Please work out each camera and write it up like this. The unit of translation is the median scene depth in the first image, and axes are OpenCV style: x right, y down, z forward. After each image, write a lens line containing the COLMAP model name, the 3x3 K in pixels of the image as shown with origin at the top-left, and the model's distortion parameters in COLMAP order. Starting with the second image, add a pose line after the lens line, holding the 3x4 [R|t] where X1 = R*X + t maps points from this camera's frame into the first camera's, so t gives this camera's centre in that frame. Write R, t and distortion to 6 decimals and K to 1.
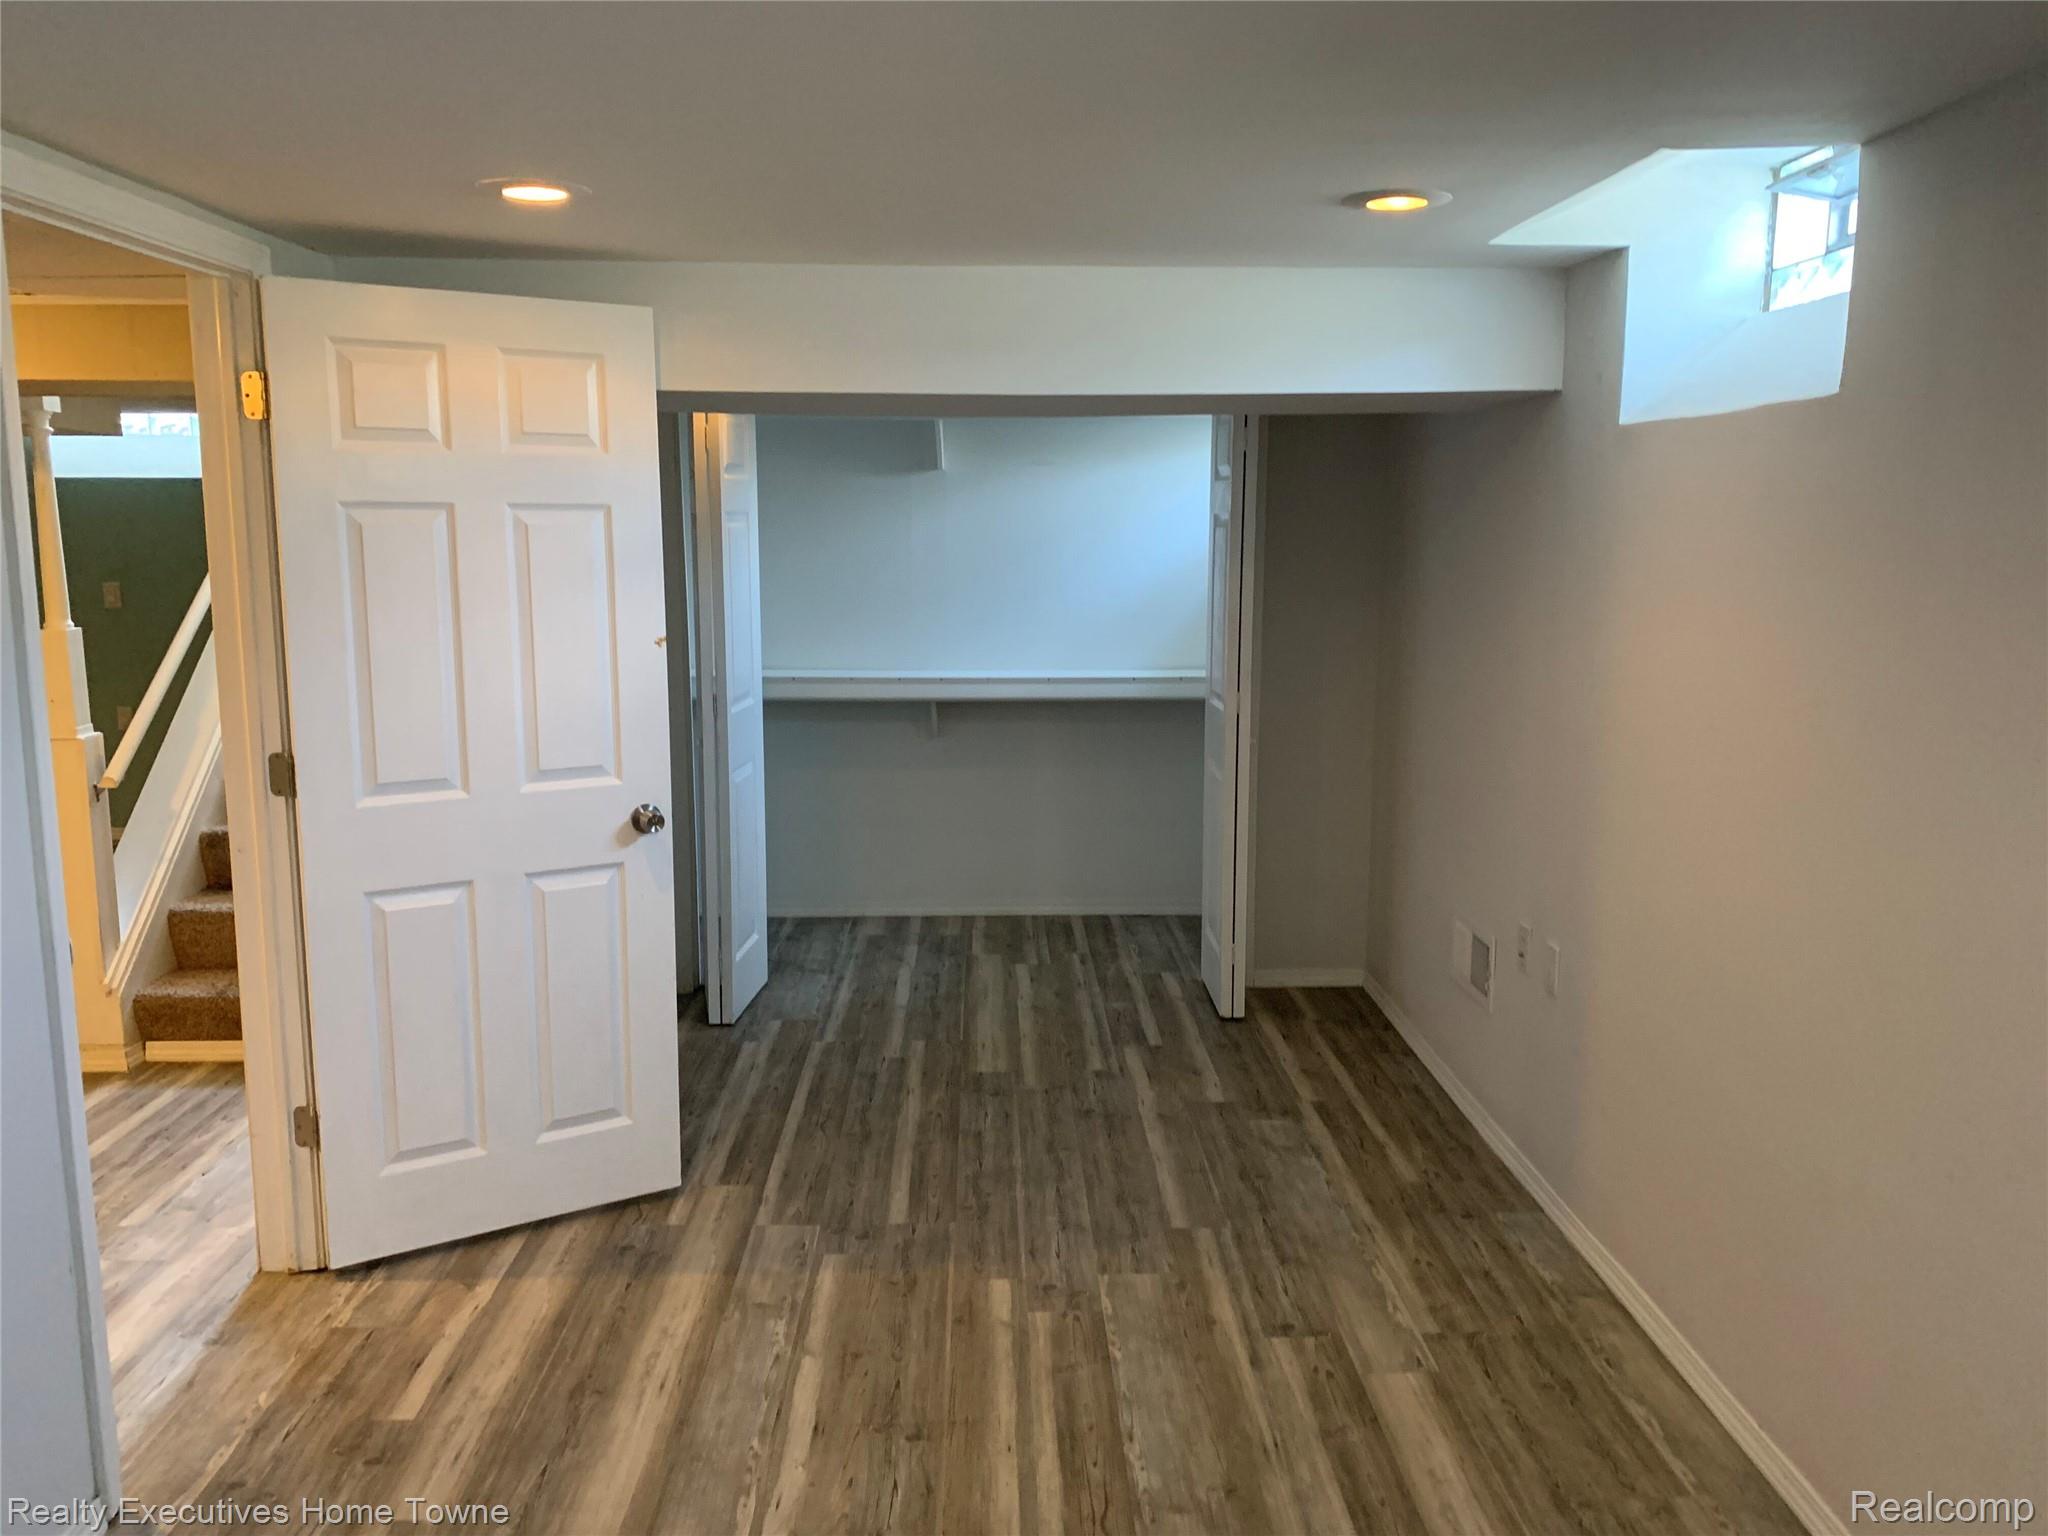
lens RADIAL K [[1555.4, 0, 1024.2], [0, 1555.4, 765.7], [0, 0, 1]] dist [0.023315, -0.029430]
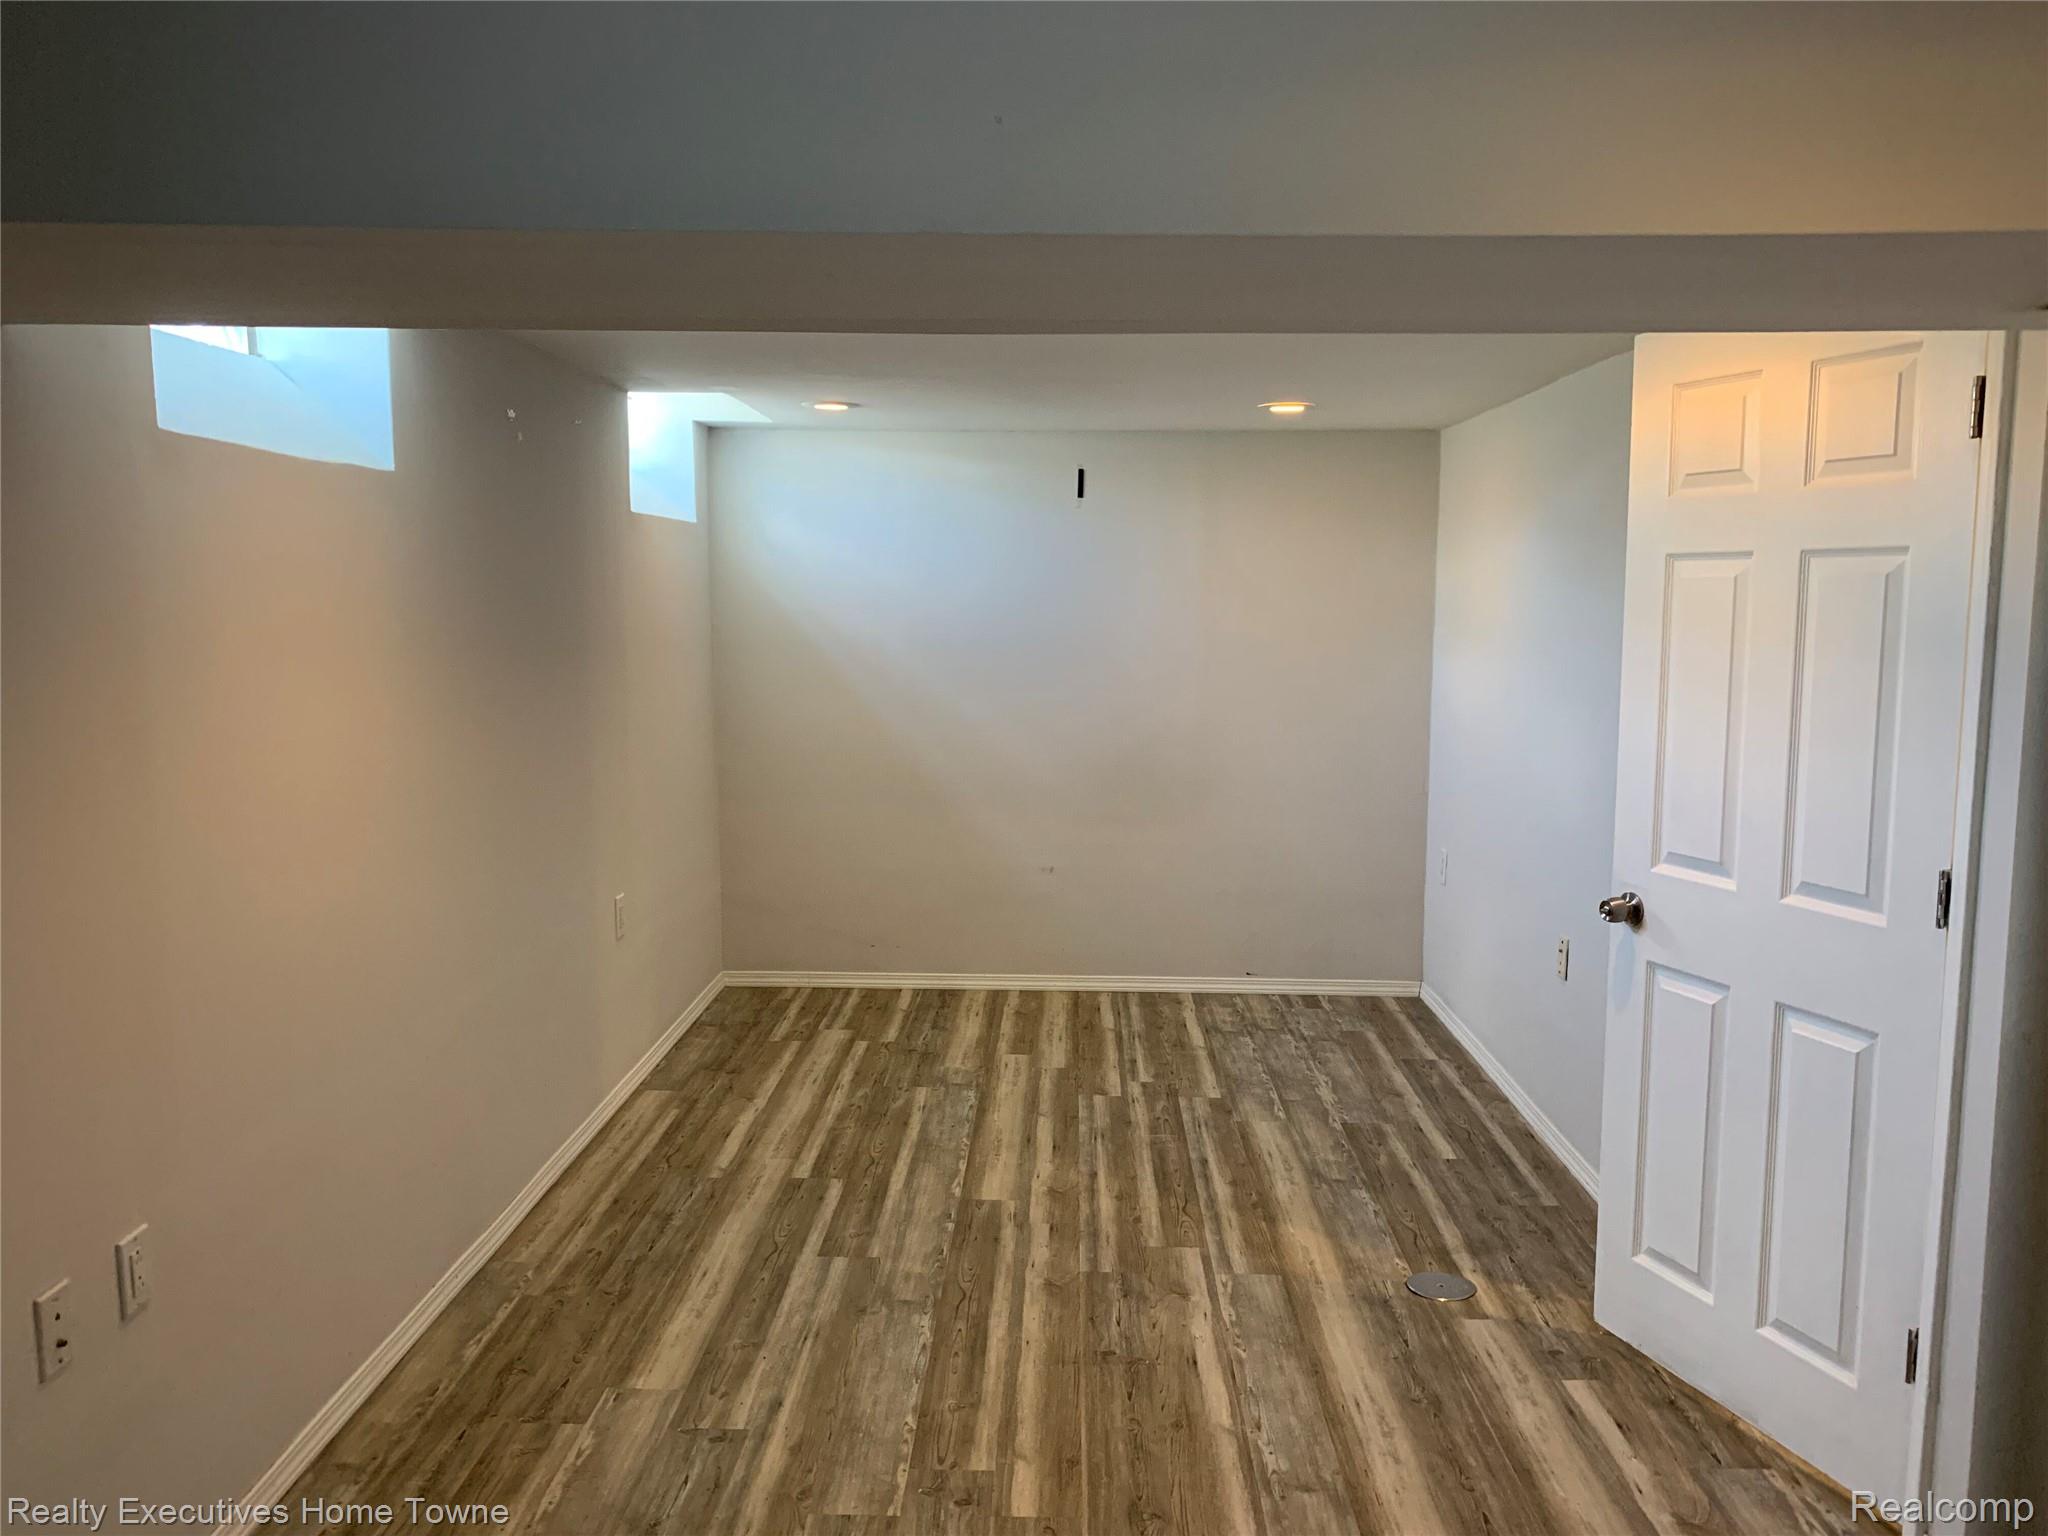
lens RADIAL K [[1555.4, 0, 1024.3], [0, 1555.4, 771.0], [0, 0, 1]] dist [0.023315, -0.029430]
pose [[-0.998419, -0.010305, 0.055260, -0.063243], [0.004992, 0.962916, 0.269756, -0.284694], [-0.055991, 0.269605, -0.961342, 1.873958]]
